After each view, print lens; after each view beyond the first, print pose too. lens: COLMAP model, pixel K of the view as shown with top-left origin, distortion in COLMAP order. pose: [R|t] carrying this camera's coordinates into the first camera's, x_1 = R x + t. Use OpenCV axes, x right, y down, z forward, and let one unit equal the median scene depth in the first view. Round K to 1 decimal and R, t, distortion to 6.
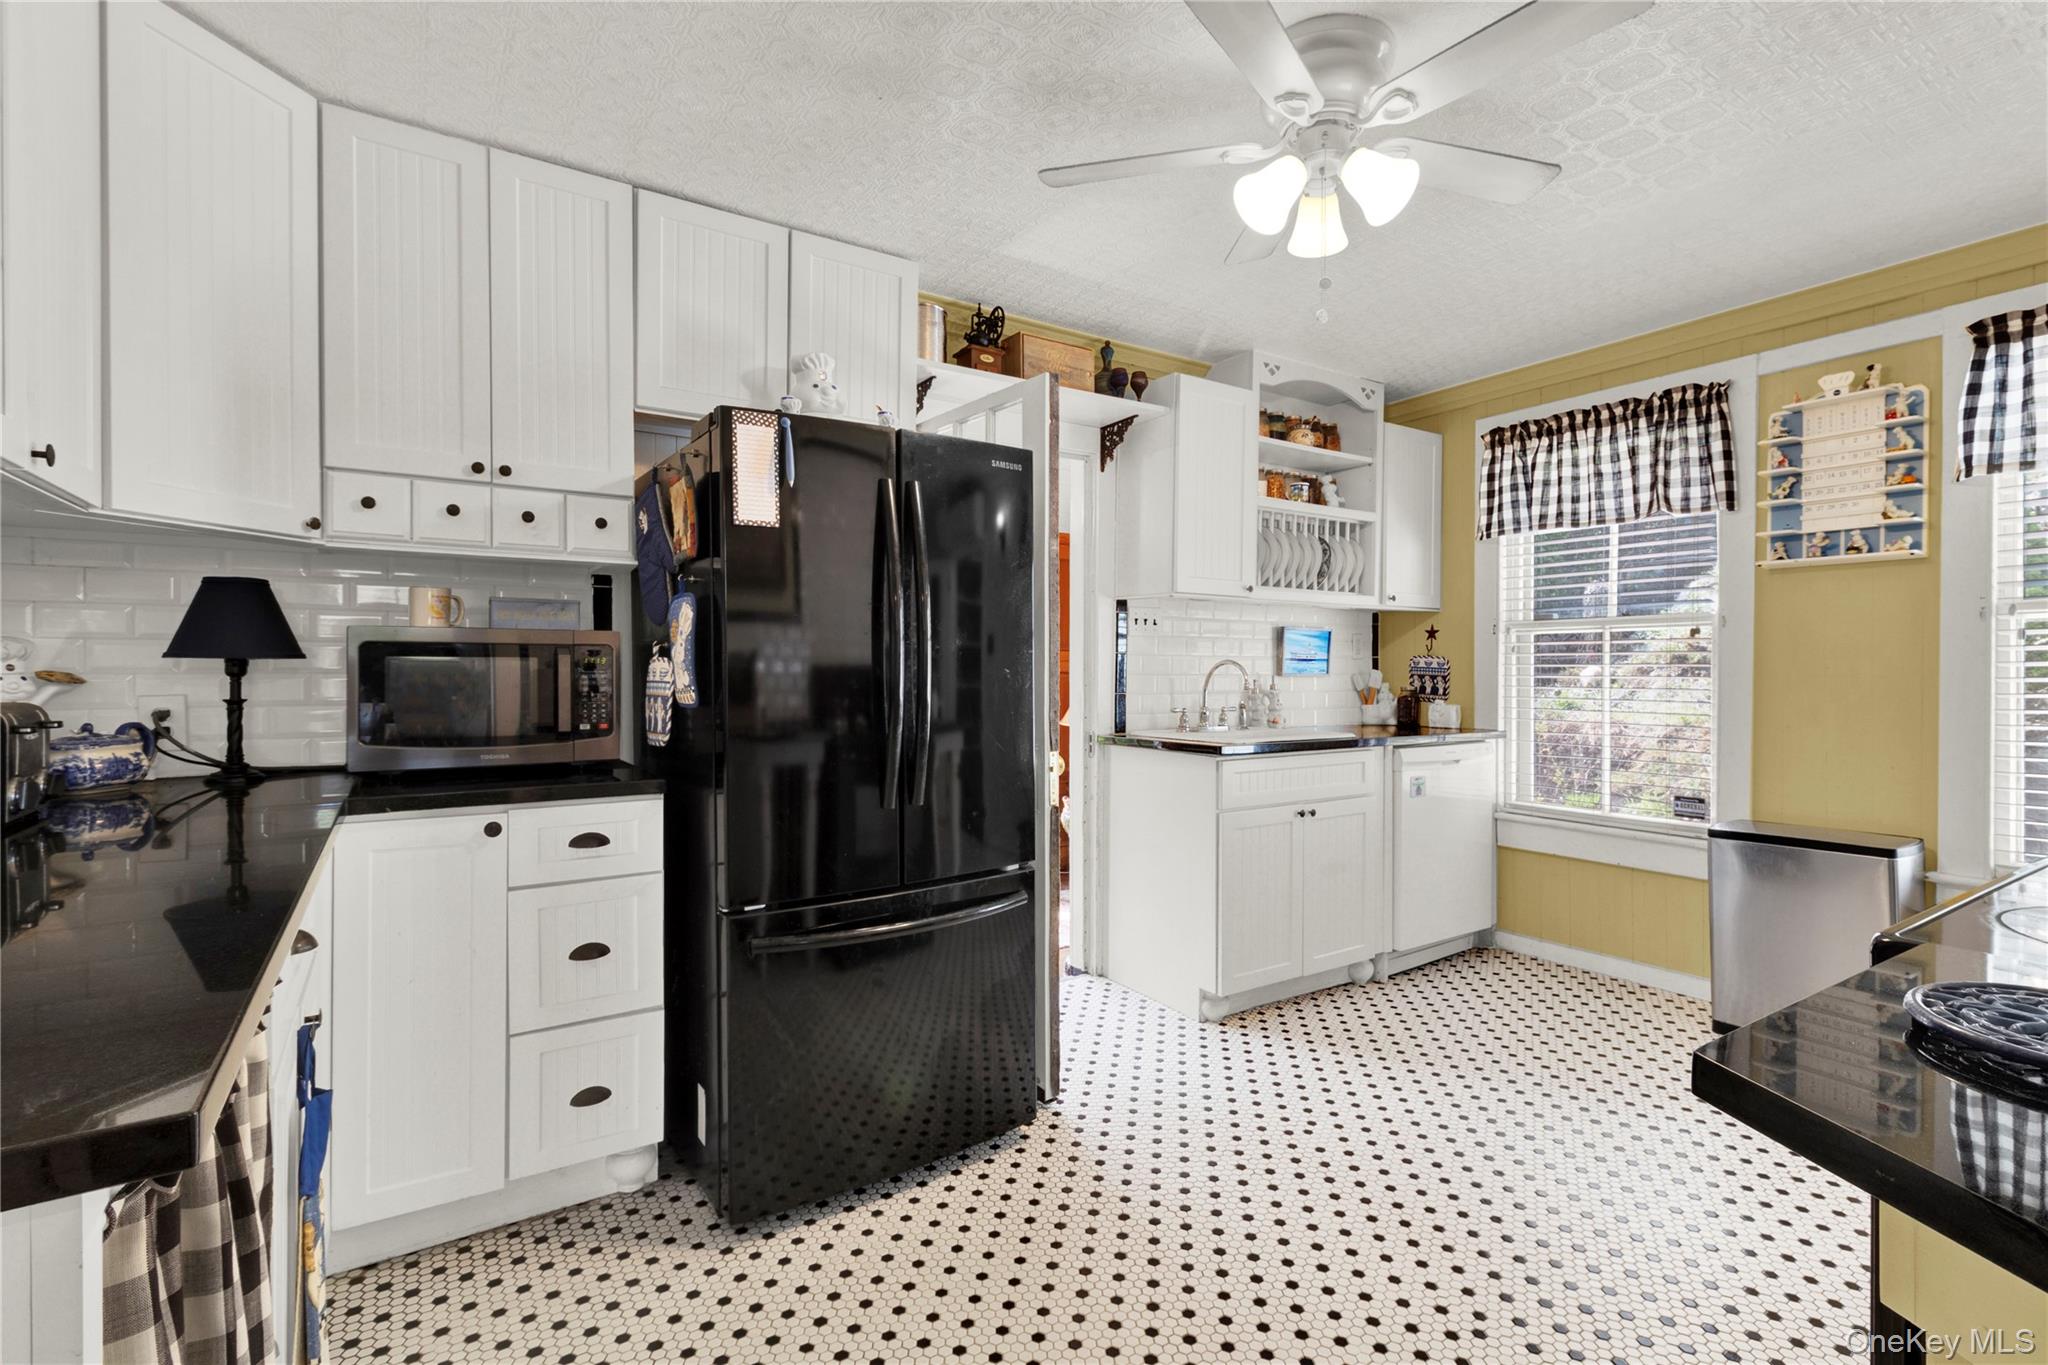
lens RADIAL K [[957.2, 0, 1042.8], [0, 957.2, 680.6], [0, 0, 1]] dist [-0.001100, 0.000703]
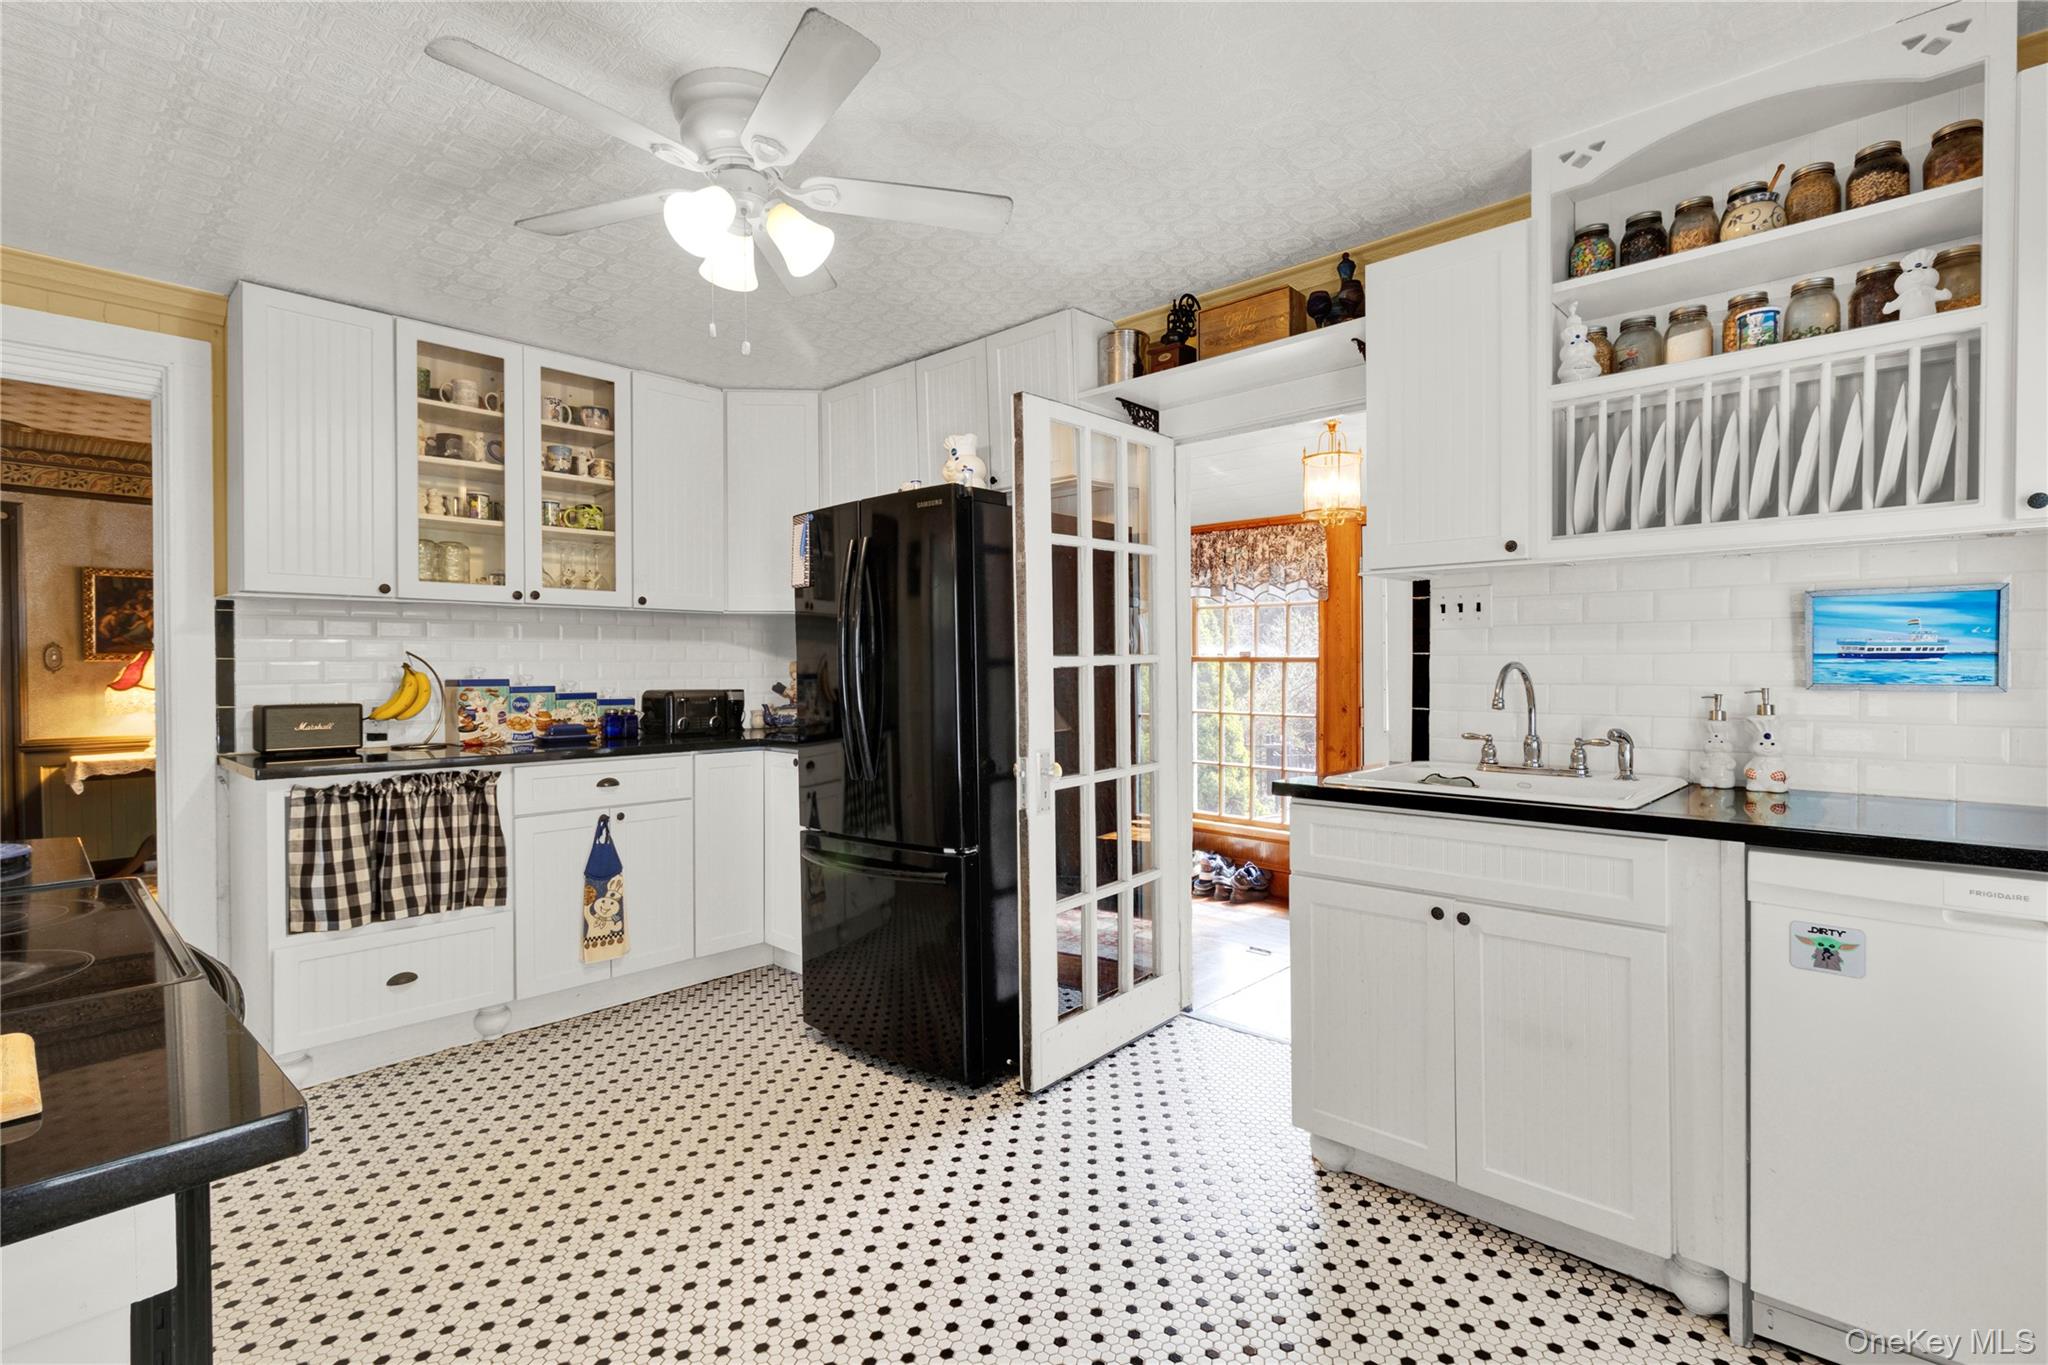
lens RADIAL K [[957.2, 0, 1046.2], [0, 957.2, 677.2], [0, 0, 1]] dist [-0.001100, 0.000703]
pose [[0.242435, 0.007002, -0.970142, 0.798157], [-0.007709, 0.999956, 0.005291, -0.013380], [0.970137, 0.006196, 0.242479, 0.600980]]
